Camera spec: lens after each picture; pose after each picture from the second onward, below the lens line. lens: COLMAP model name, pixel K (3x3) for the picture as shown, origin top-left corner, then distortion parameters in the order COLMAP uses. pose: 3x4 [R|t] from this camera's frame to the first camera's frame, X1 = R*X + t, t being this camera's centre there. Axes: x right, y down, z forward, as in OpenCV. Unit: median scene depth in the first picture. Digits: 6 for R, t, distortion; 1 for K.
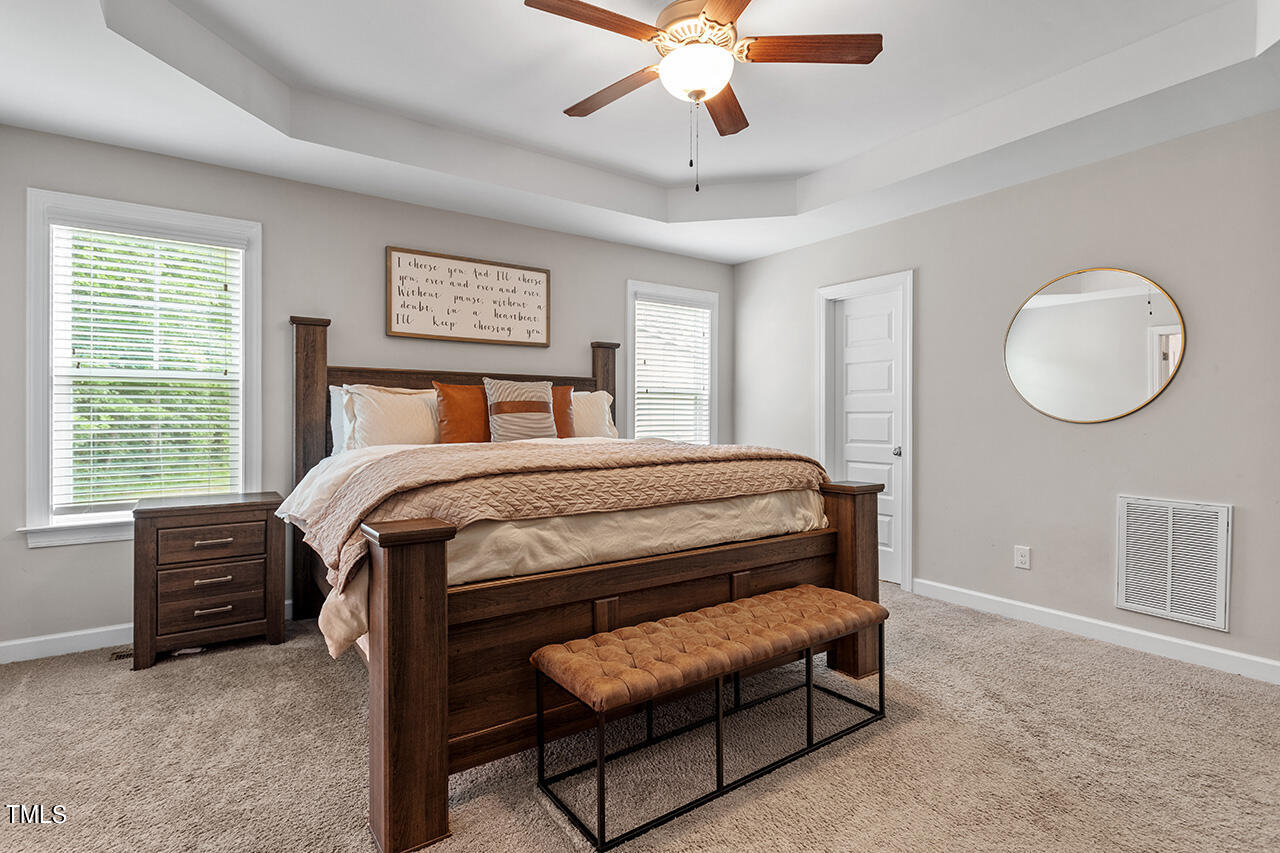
lens RADIAL K [[613.6, 0, 636.3], [0, 613.6, 419.0], [0, 0, 1]] dist [0.001654, 0.000042]
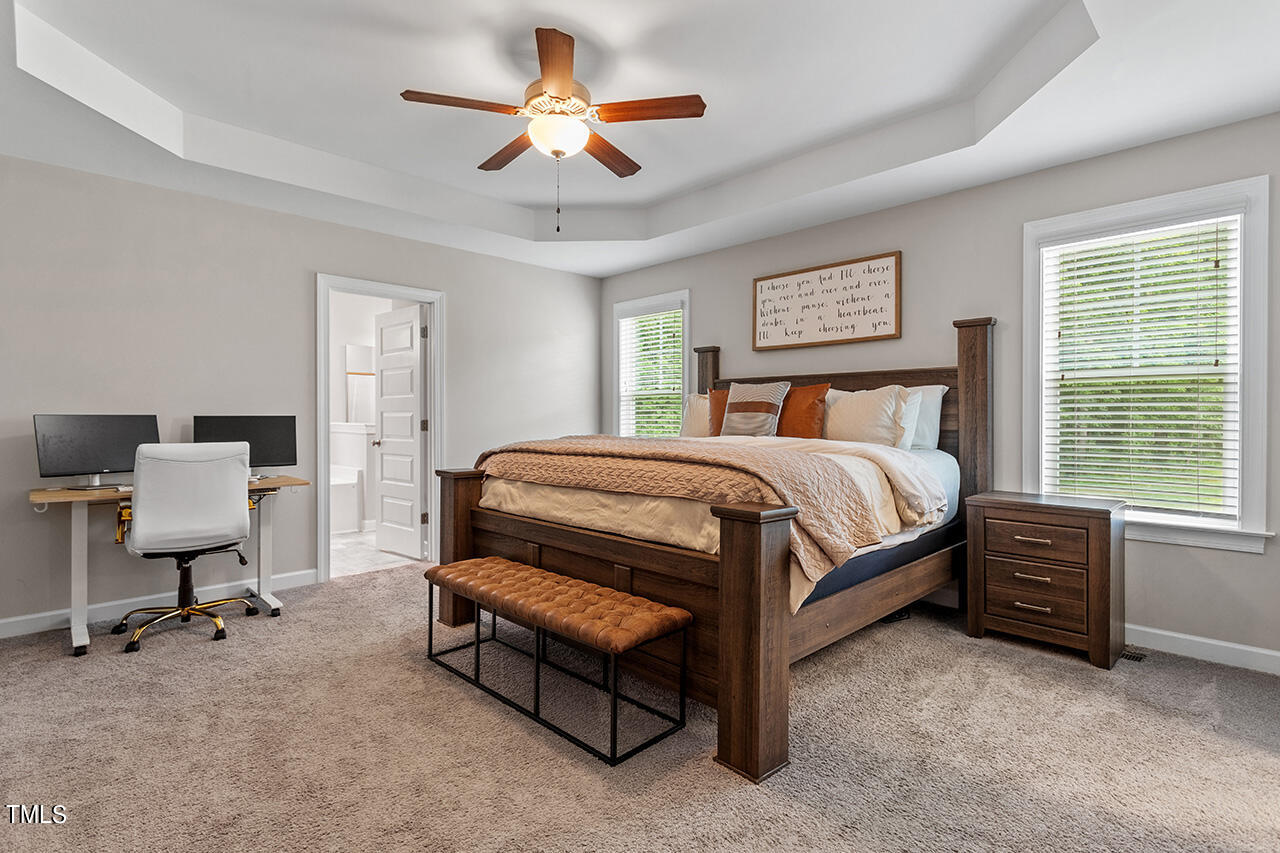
lens RADIAL K [[613.6, 0, 636.3], [0, 613.6, 419.0], [0, 0, 1]] dist [0.001654, 0.000042]
pose [[0.180845, 0.002347, -0.983509, 0.828429], [-0.001306, 0.999997, 0.002146, -0.000557], [0.983511, 0.000897, 0.180848, 0.578802]]
